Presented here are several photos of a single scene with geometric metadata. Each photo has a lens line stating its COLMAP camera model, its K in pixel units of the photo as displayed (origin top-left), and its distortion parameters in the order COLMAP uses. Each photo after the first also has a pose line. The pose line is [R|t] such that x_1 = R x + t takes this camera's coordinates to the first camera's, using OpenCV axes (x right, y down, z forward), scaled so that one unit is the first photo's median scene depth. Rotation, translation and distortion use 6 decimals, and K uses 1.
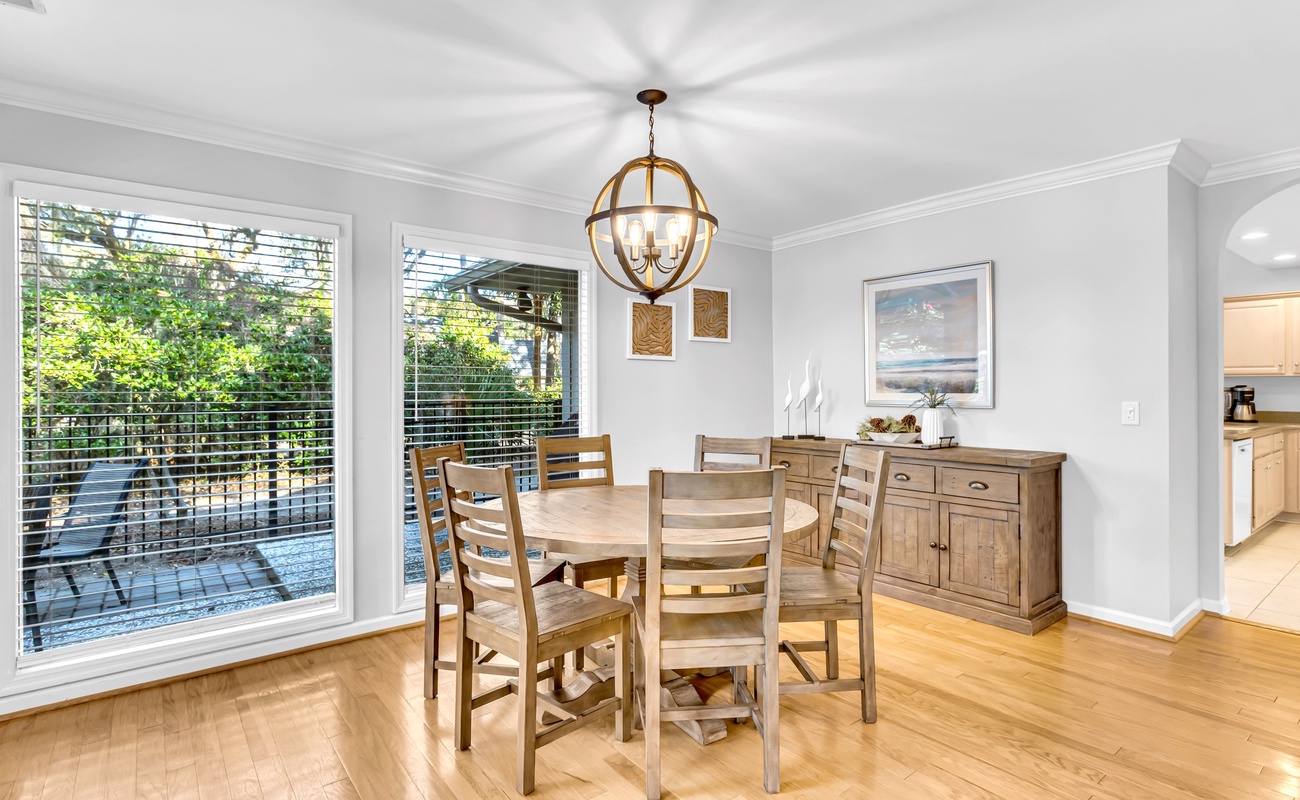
lens RADIAL K [[643.6, 0, 649.3], [0, 643.6, 392.2], [0, 0, 1]] dist [0.004791, 0.002669]
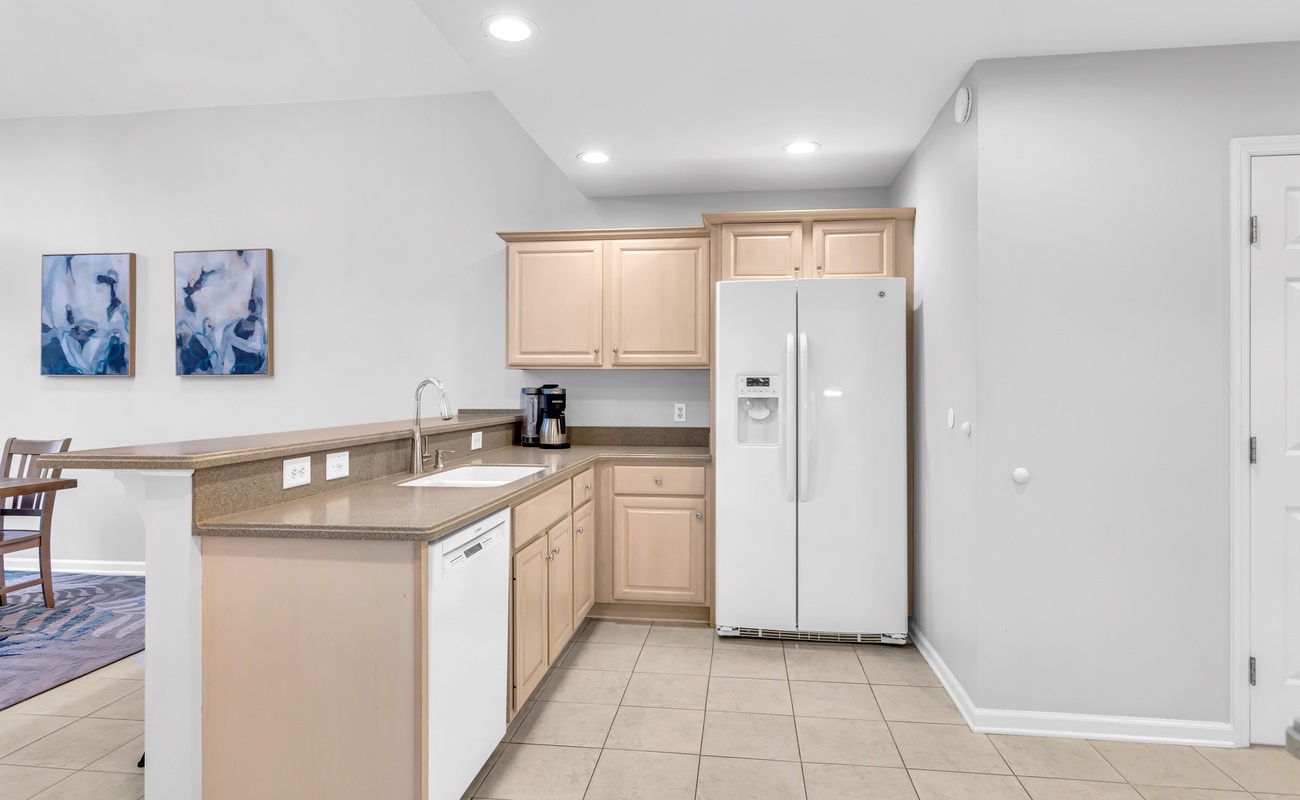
lens RADIAL K [[703.5, 0, 651.4], [0, 703.5, 390.0], [0, 0, 1]] dist [0.012652, -0.001478]
pose [[0.723722, 0.001137, 0.690091, 0.556740], [0.001185, 0.999995, -0.002890, -0.003471], [-0.690091, 0.002910, 0.723717, 0.490914]]
